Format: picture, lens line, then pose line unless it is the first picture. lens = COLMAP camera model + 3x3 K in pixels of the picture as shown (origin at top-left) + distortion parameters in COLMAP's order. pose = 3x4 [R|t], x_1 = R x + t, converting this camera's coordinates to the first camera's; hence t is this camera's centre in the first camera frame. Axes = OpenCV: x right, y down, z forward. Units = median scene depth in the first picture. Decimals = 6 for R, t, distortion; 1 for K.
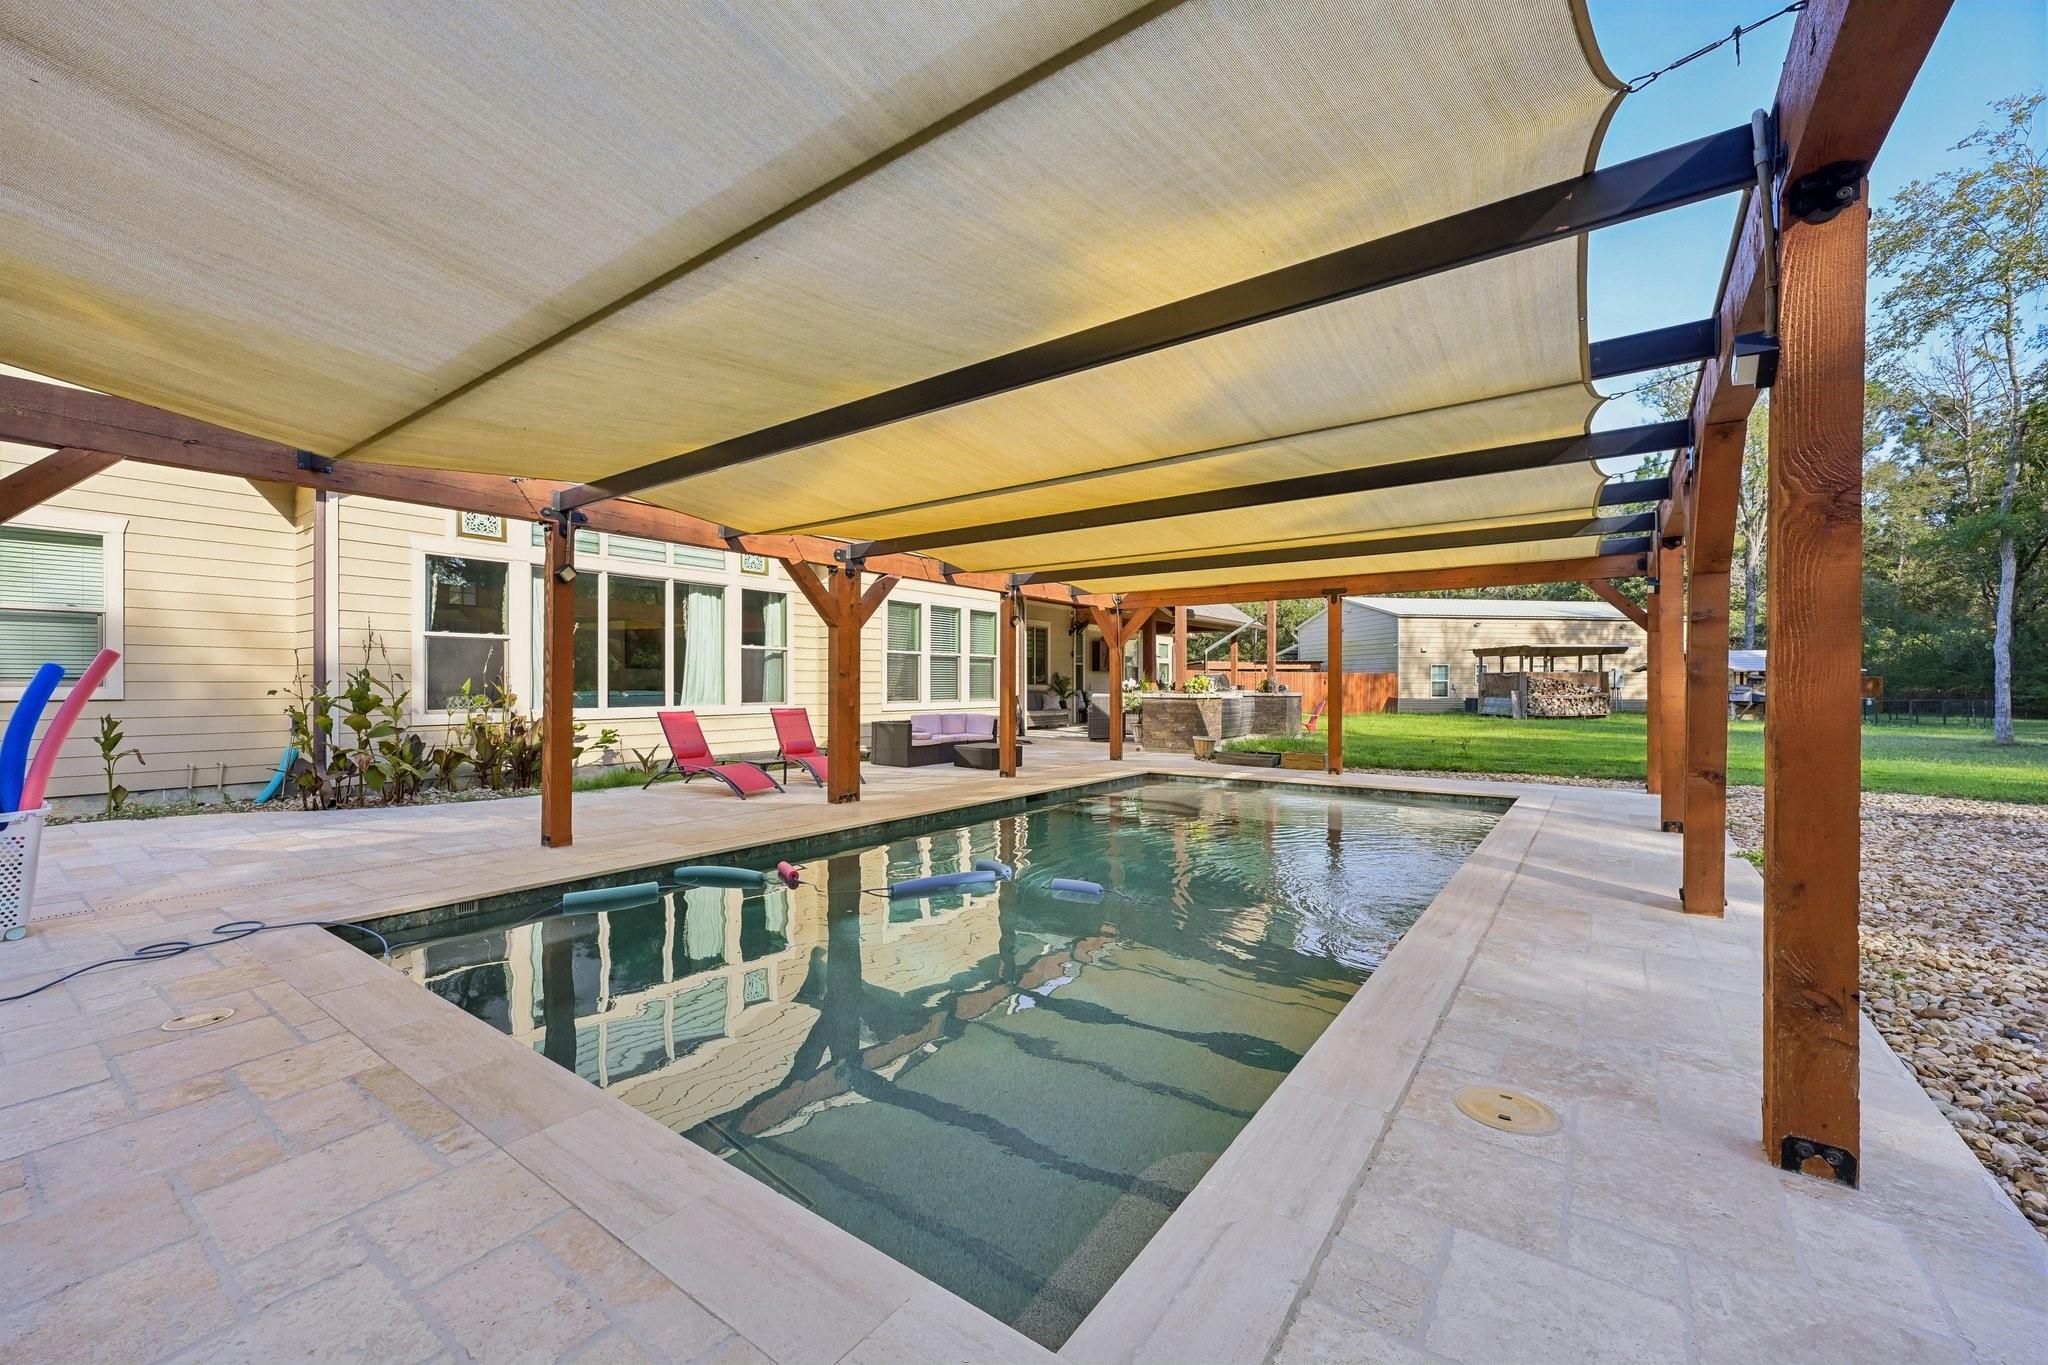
lens RADIAL K [[814.5, 0, 1026.0], [0, 814.5, 687.2], [0, 0, 1]] dist [-0.004222, -0.000330]
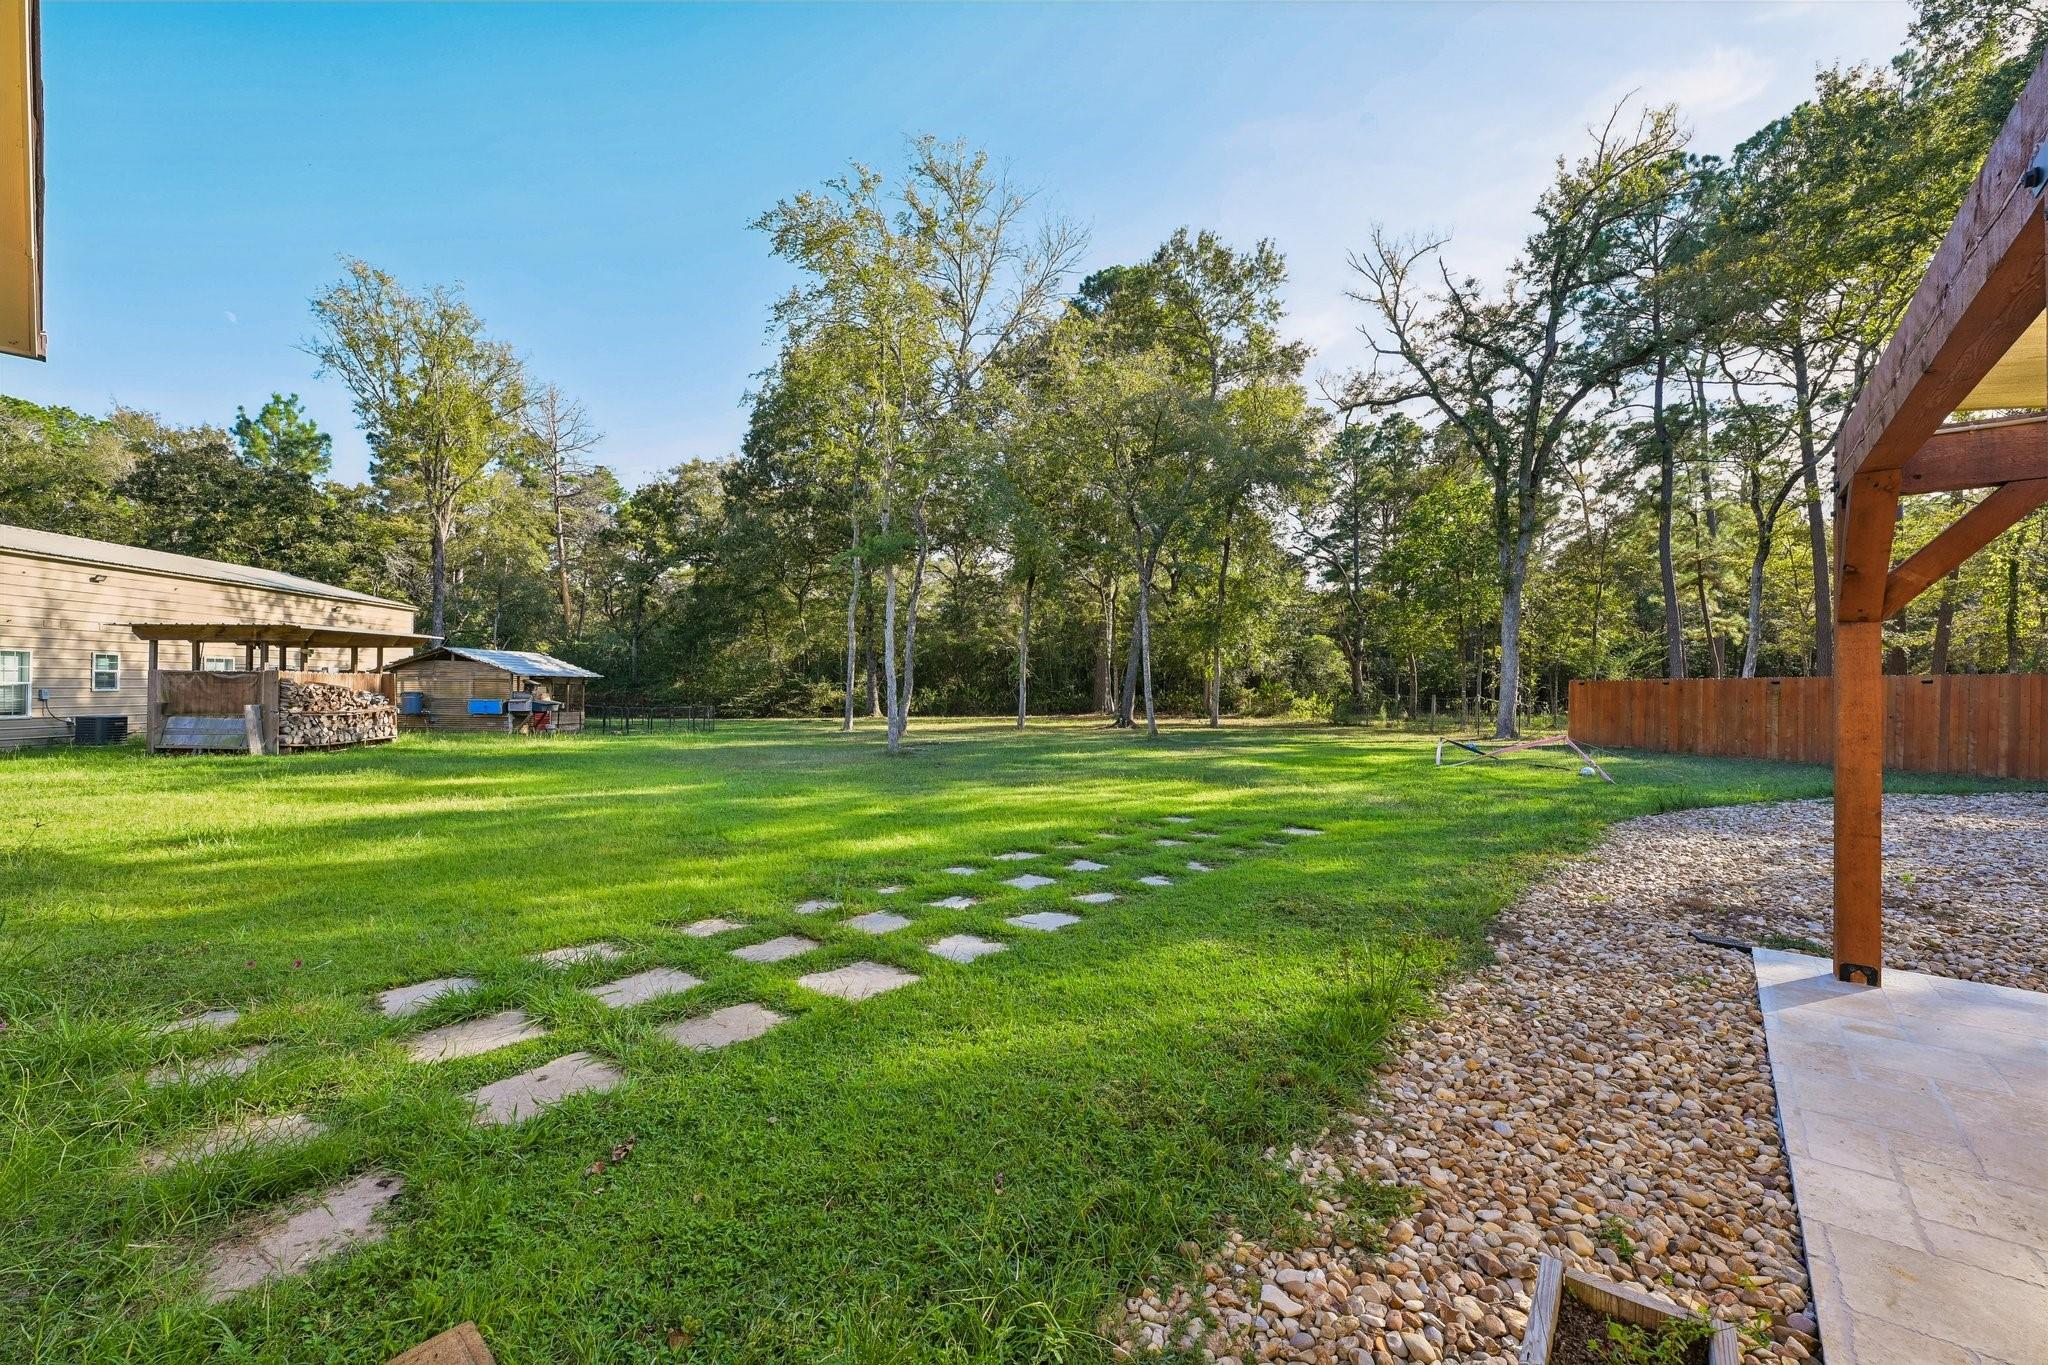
lens RADIAL K [[814.5, 0, 1020.9], [0, 814.5, 682.6], [0, 0, 1]] dist [-0.004222, -0.000330]
pose [[0.063356, 0.004197, 0.997982, 0.074445], [-0.000205, 0.999991, -0.004193, -0.008351], [-0.997991, 0.000061, 0.063356, 0.424132]]
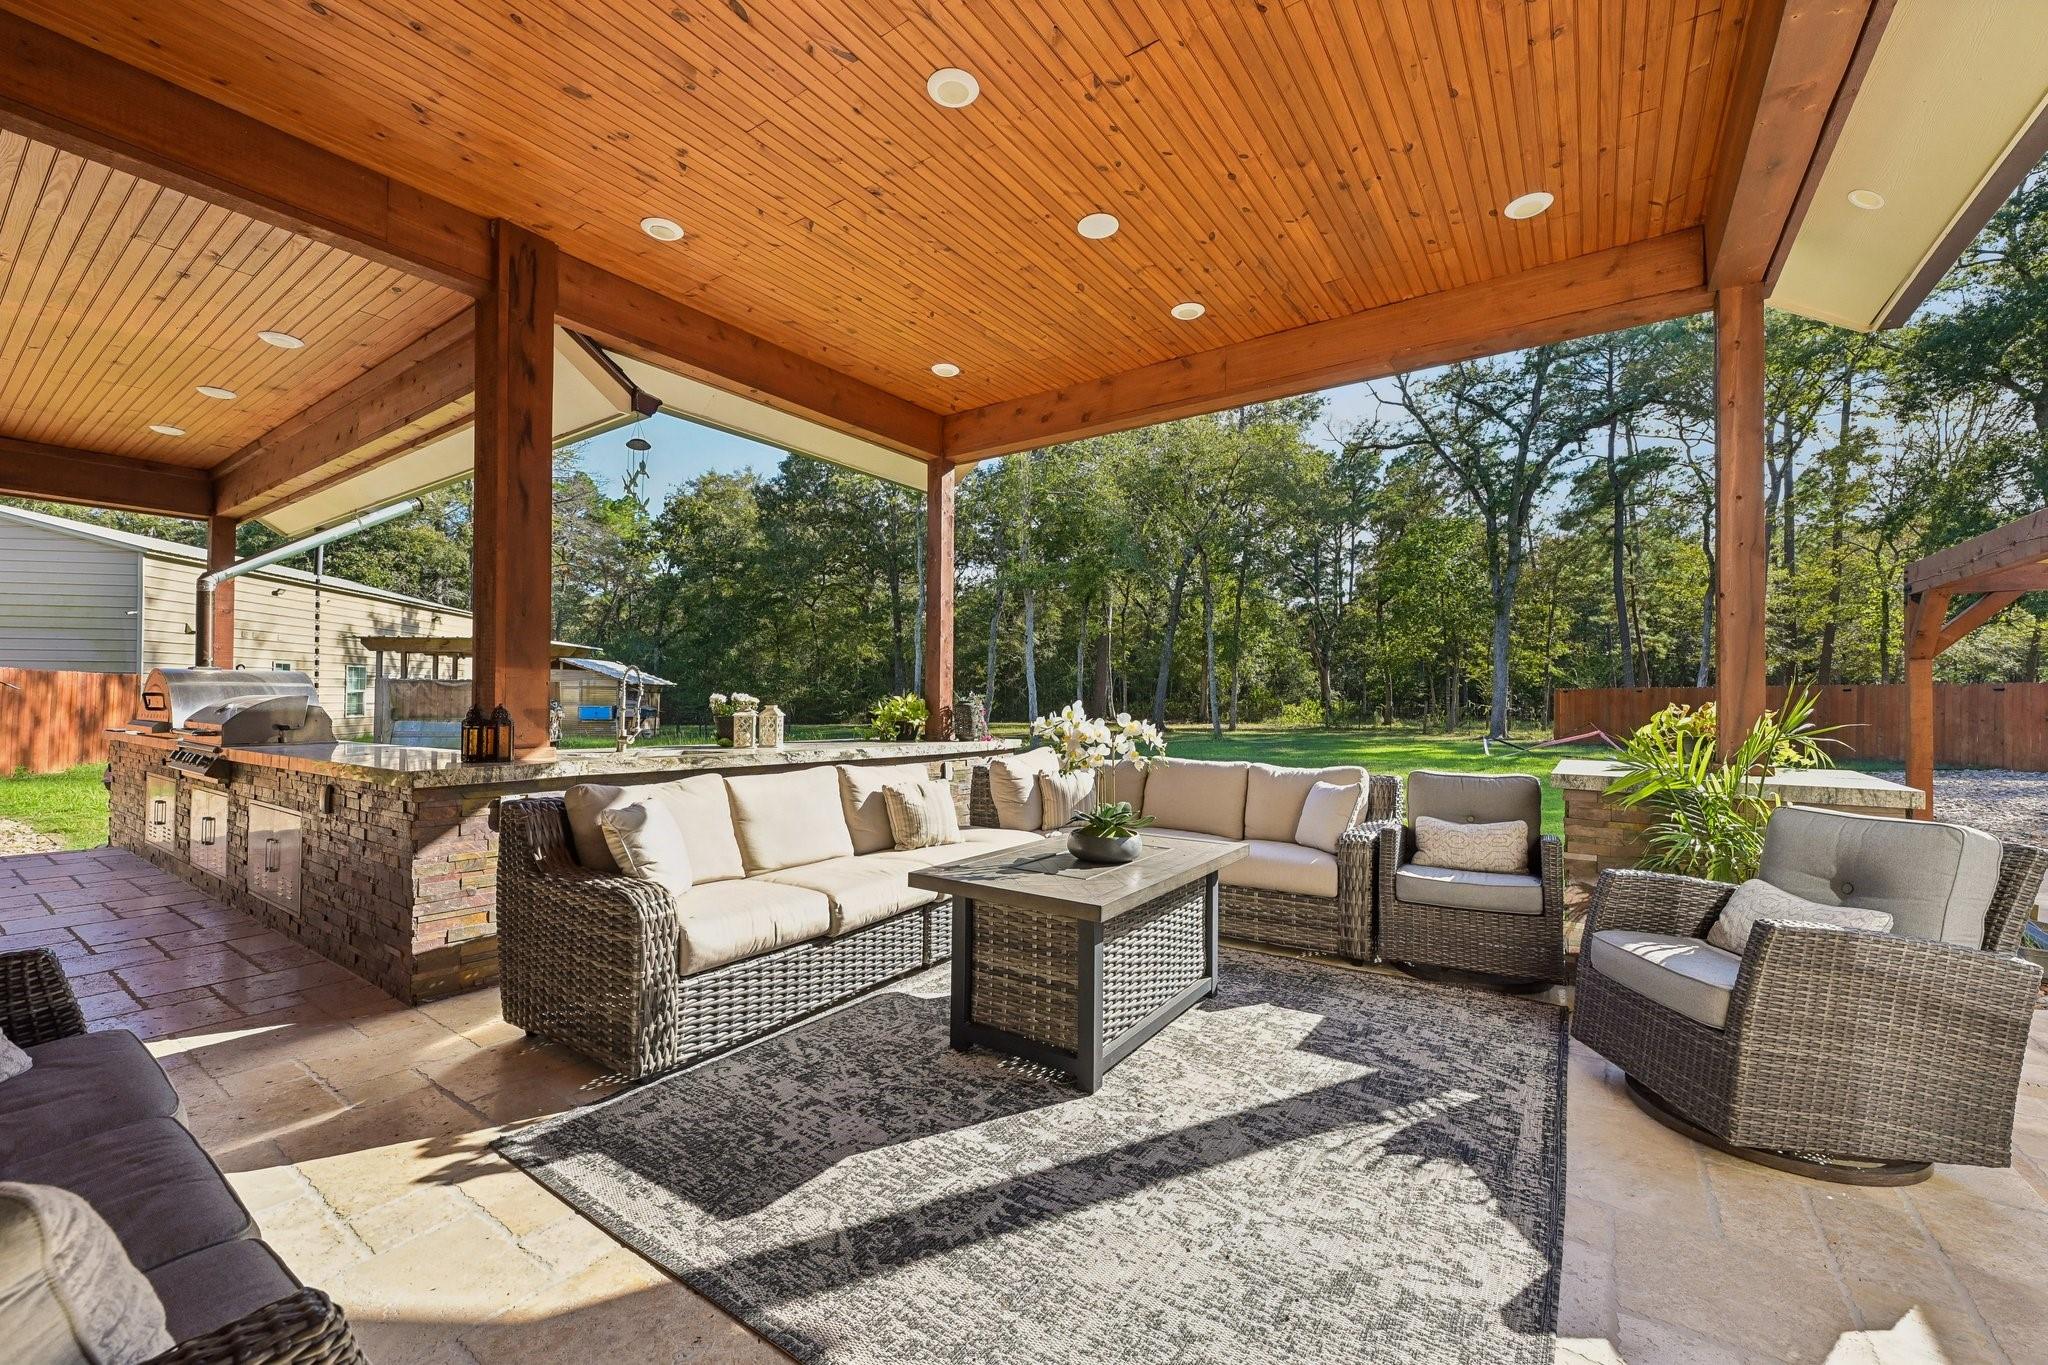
lens RADIAL K [[814.5, 0, 1030.2], [0, 814.5, 688.3], [0, 0, 1]] dist [-0.004222, -0.000330]
pose [[-0.029751, 0.007443, 0.999530, -0.029252], [-0.000183, 0.999972, -0.007452, -0.007404], [-0.999557, -0.000405, -0.029749, 0.576744]]
